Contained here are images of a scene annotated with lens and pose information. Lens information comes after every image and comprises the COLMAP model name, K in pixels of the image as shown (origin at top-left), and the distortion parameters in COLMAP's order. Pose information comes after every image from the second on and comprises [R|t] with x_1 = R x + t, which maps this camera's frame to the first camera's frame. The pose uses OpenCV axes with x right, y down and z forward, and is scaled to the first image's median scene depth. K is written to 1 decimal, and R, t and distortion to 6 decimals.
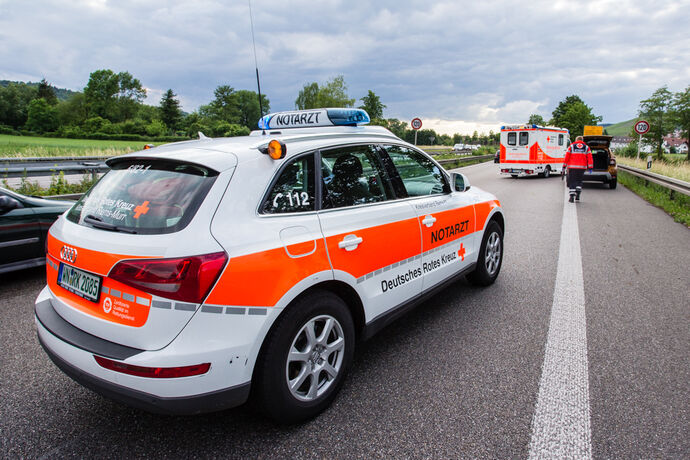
lens RADIAL K [[506.4, 0, 341.8], [0, 506.4, 222.9], [0, 0, 1]] dist [-0.075442, -0.002768]
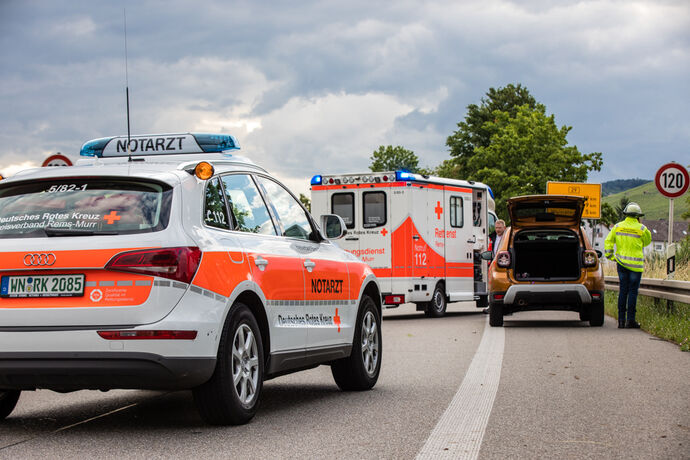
lens RADIAL K [[1951.9, 0, 346.7], [0, 1951.9, 232.3], [0, 0, 1]] dist [-0.653819, 0.000000]
pose [[0.942714, 0.002394, 0.333593, -0.683147], [0.052719, 0.986340, -0.156061, 0.362550], [-0.329410, 0.164708, 0.929710, -1.644845]]
